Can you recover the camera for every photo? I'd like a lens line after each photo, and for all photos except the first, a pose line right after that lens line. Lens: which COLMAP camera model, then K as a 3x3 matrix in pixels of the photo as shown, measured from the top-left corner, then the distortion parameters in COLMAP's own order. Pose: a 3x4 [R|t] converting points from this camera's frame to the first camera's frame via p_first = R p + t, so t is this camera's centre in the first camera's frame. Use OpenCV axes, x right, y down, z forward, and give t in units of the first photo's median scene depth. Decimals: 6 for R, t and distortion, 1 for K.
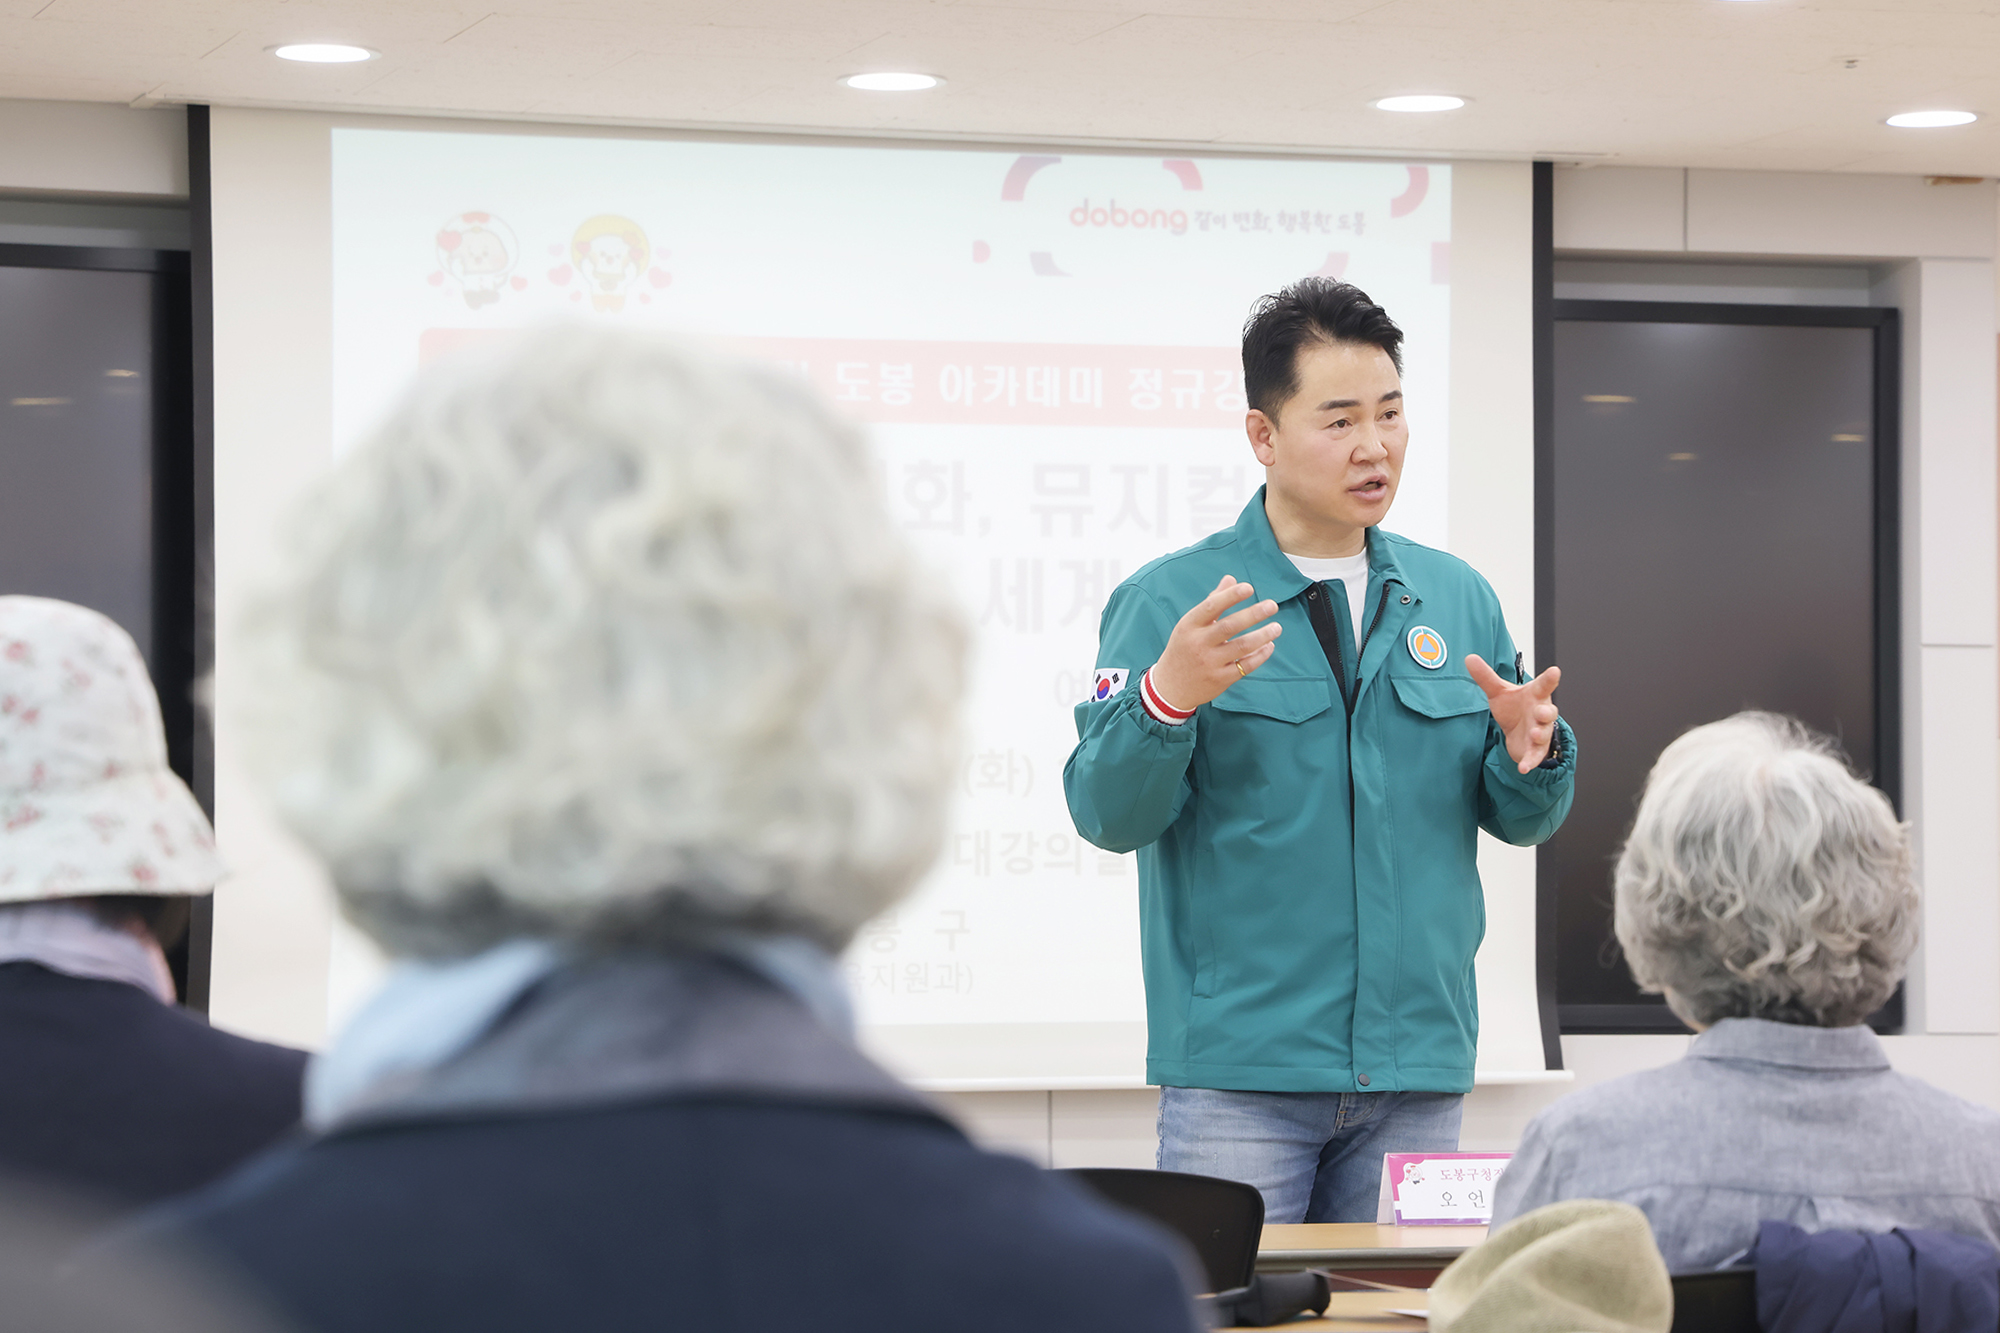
lens RADIAL K [[6286.4, 0, 1014.2], [0, 6286.4, 634.2], [0, 0, 1]] dist [0.831227, -0.861217]
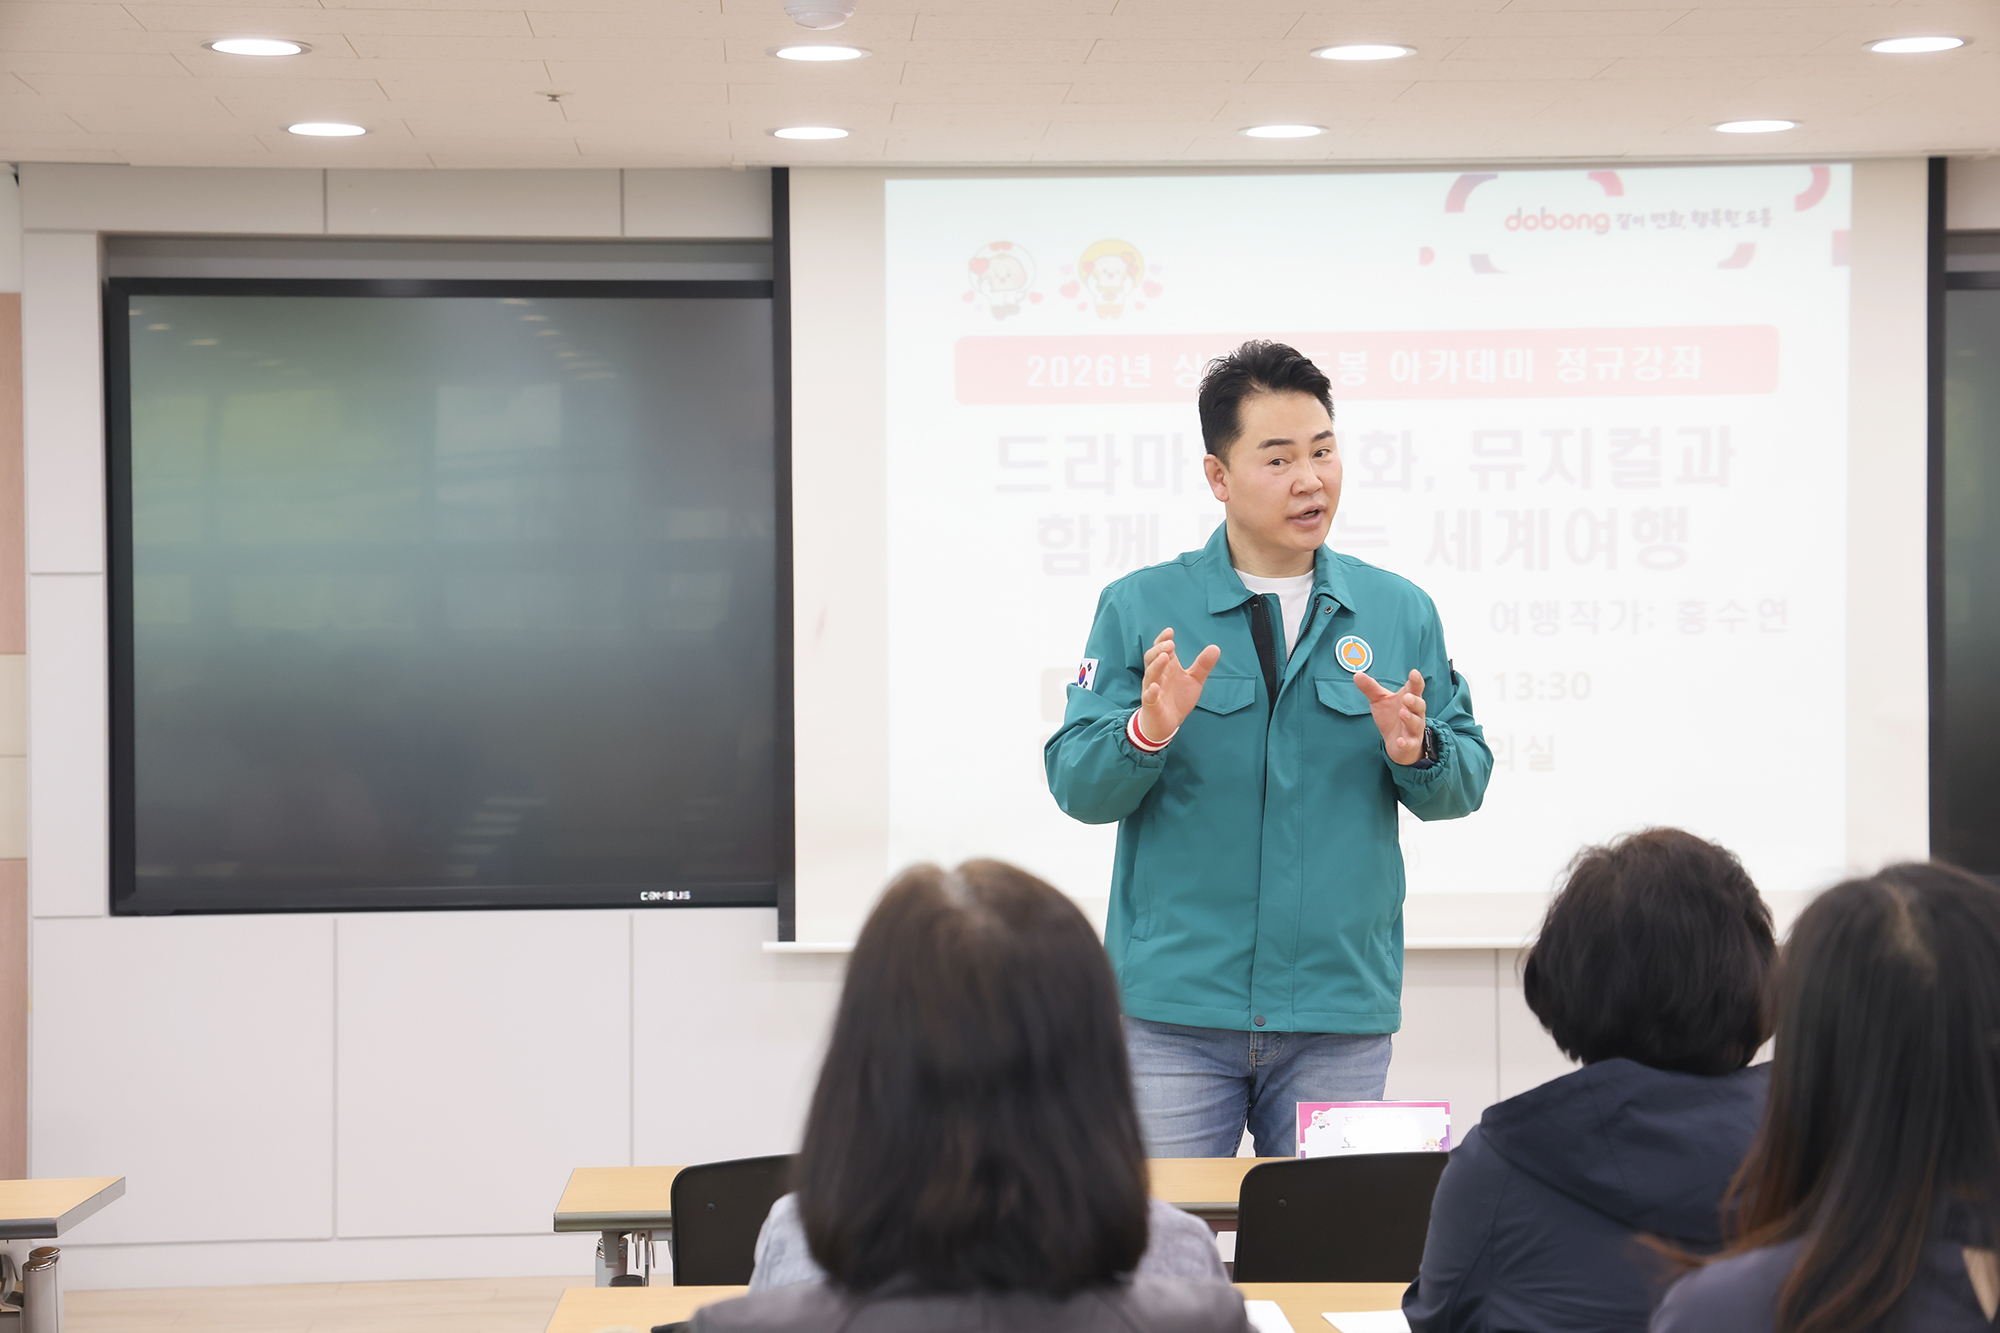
lens RADIAL K [[4680.5, 0, 1000.0], [0, 4680.5, 666.5], [0, 0, 1]] dist [0.433347, 0.042212]
pose [[0.958991, -0.003241, -0.283418, 0.171447], [0.016687, 0.998846, 0.045042, -0.024035], [0.282945, -0.047925, 0.957938, 0.108103]]
